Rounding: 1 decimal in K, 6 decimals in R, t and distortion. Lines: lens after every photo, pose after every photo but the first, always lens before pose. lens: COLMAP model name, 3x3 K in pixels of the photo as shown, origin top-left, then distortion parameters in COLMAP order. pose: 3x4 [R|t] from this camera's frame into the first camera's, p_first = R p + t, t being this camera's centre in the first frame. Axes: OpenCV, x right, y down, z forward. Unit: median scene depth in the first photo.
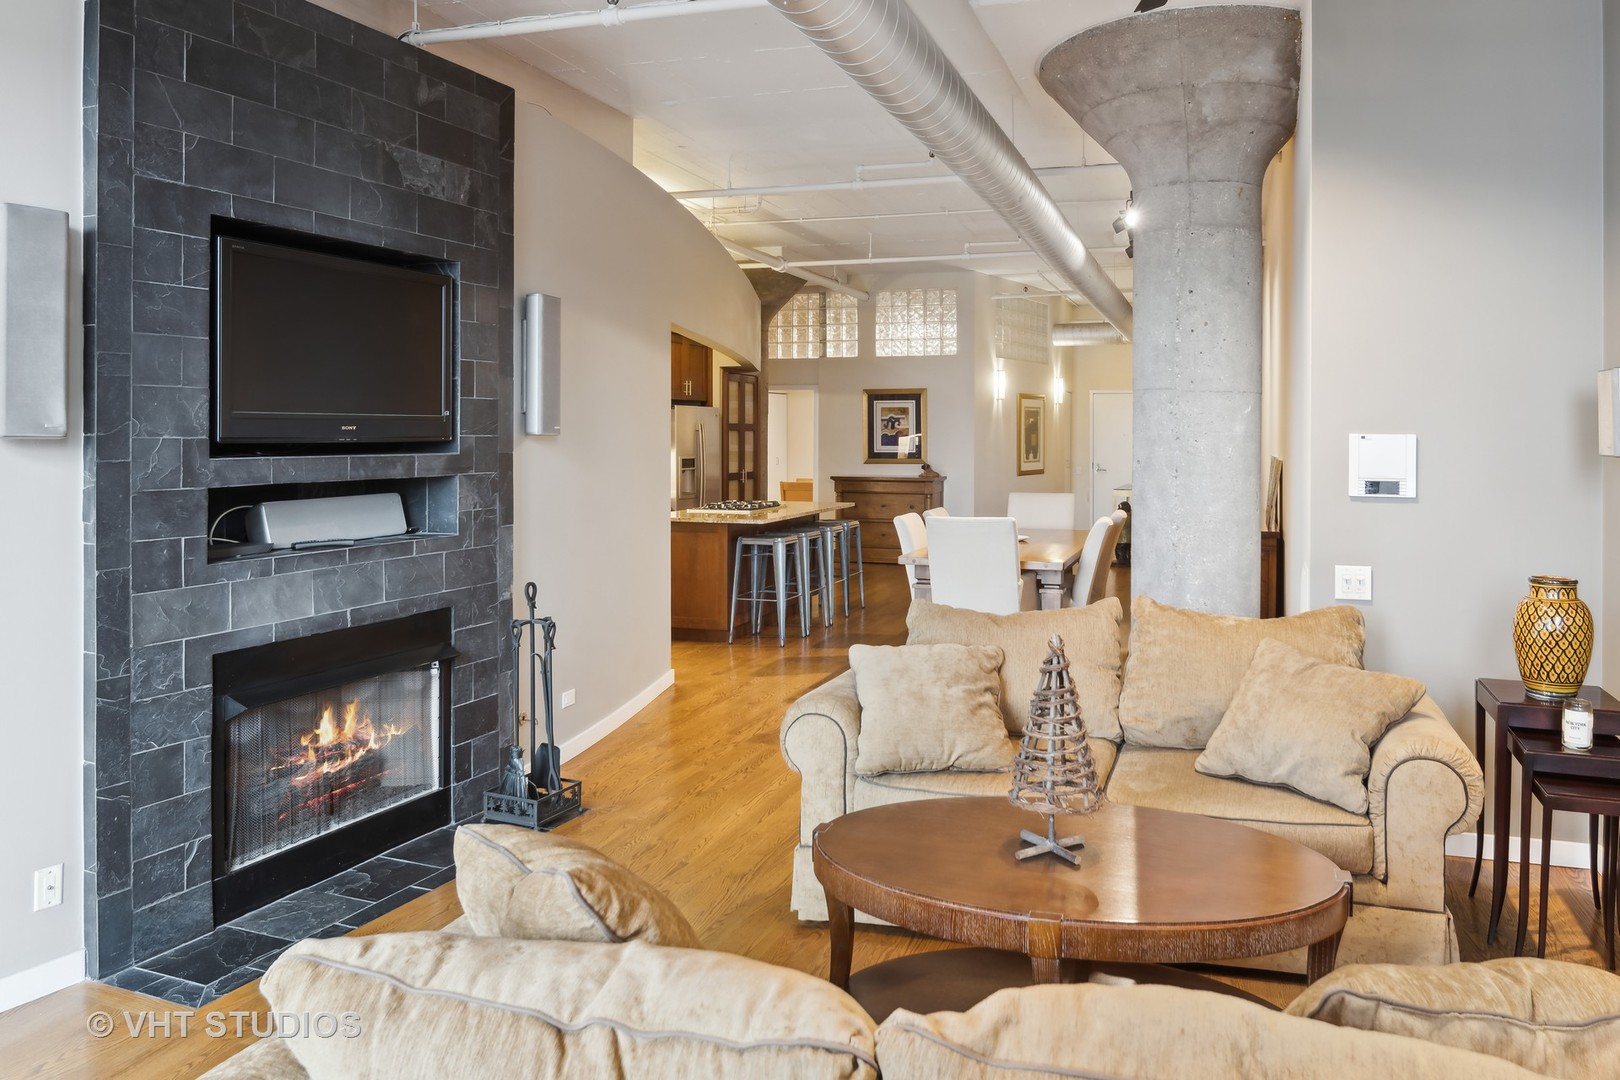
lens RADIAL K [[1243.1, 0, 811.1], [0, 1243.1, 439.8], [0, 0, 1]] dist [0.003314, 0.000781]
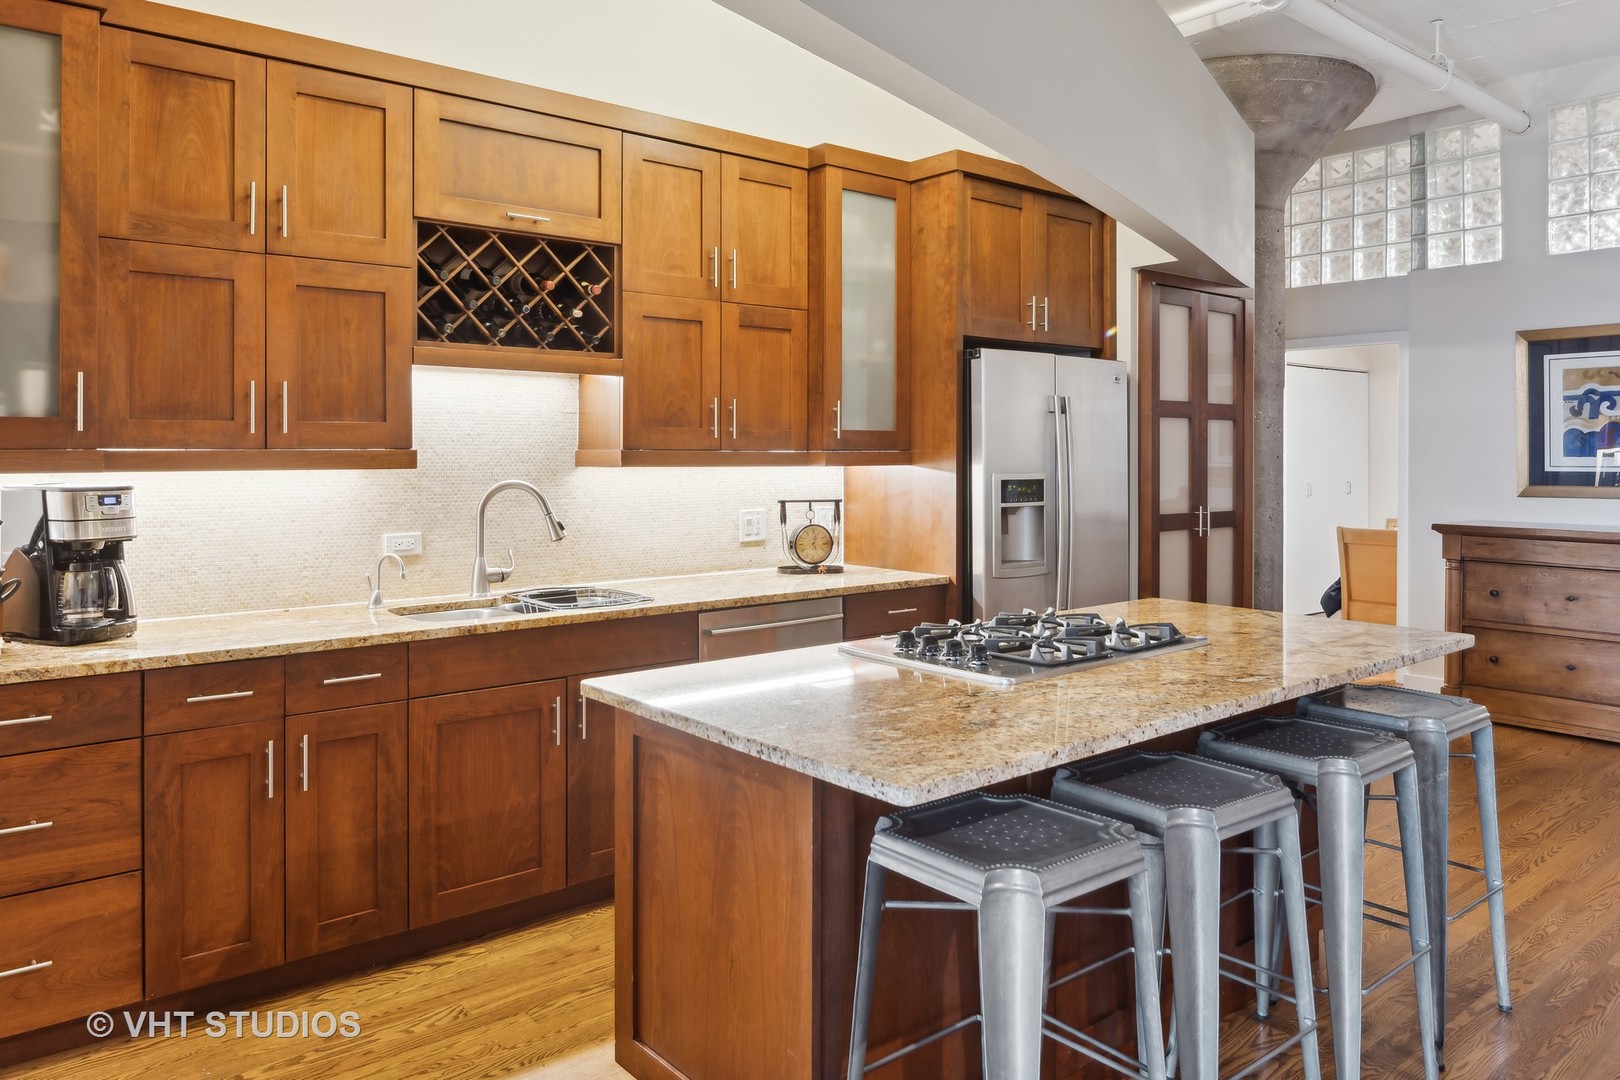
lens RADIAL K [[1243.1, 0, 811.1], [0, 1243.1, 439.8], [0, 0, 1]] dist [0.003314, 0.000781]
pose [[0.887513, -0.001771, -0.460780, 0.023149], [-0.005870, 0.999868, -0.015149, 0.007227], [0.460746, 0.016149, 0.887385, 0.491969]]
